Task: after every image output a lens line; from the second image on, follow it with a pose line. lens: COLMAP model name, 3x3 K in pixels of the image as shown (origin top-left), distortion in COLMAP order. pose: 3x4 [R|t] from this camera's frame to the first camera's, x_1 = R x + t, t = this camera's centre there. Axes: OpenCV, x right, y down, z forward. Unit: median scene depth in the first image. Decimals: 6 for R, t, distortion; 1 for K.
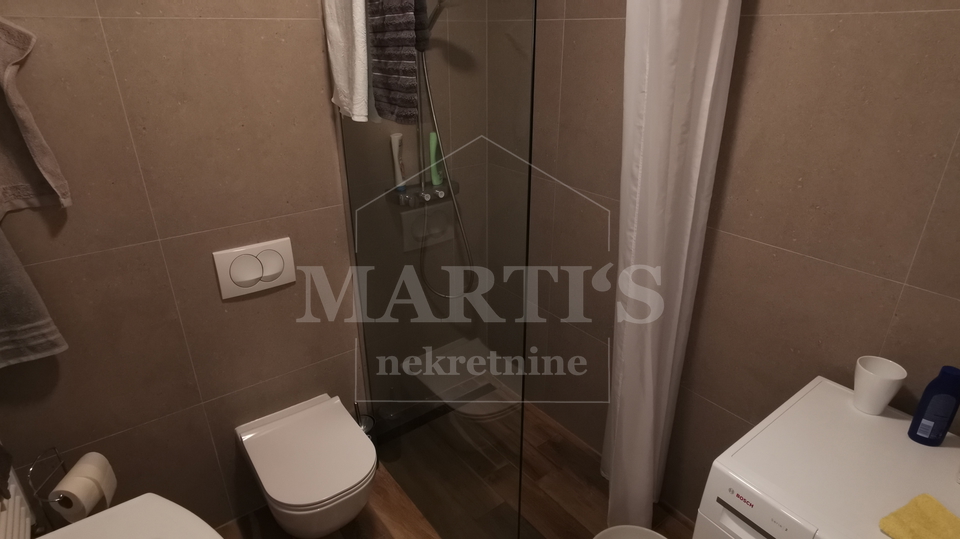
lens RADIAL K [[534.7, 0, 478.4], [0, 534.7, 272.3], [0, 0, 1]] dist [-0.000259, -0.000605]
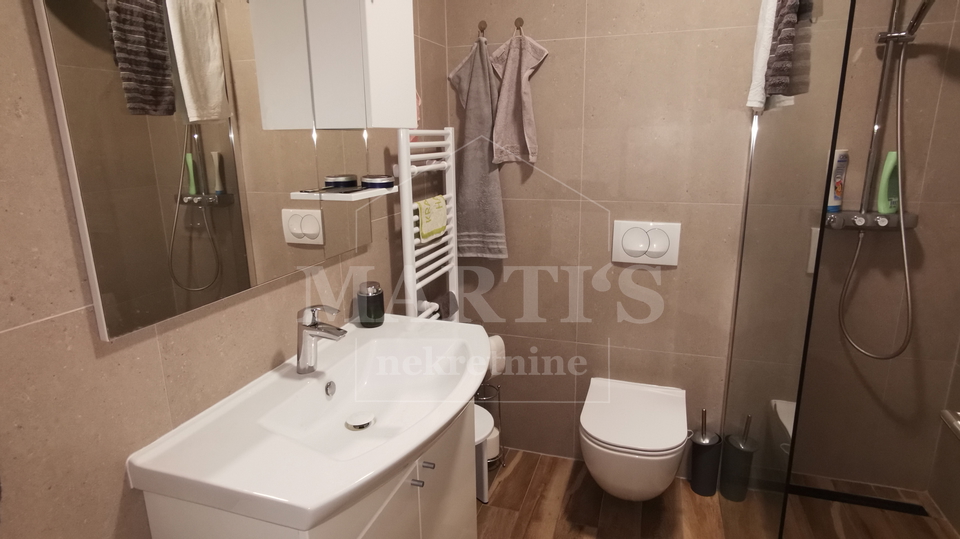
lens RADIAL K [[534.7, 0, 477.5], [0, 534.7, 268.8], [0, 0, 1]] dist [-0.000259, -0.000605]
pose [[0.571835, 0.196548, -0.796476, 0.384681], [-0.327693, 0.944782, -0.002124, 0.206687], [0.752079, 0.262214, 0.604666, 0.050052]]
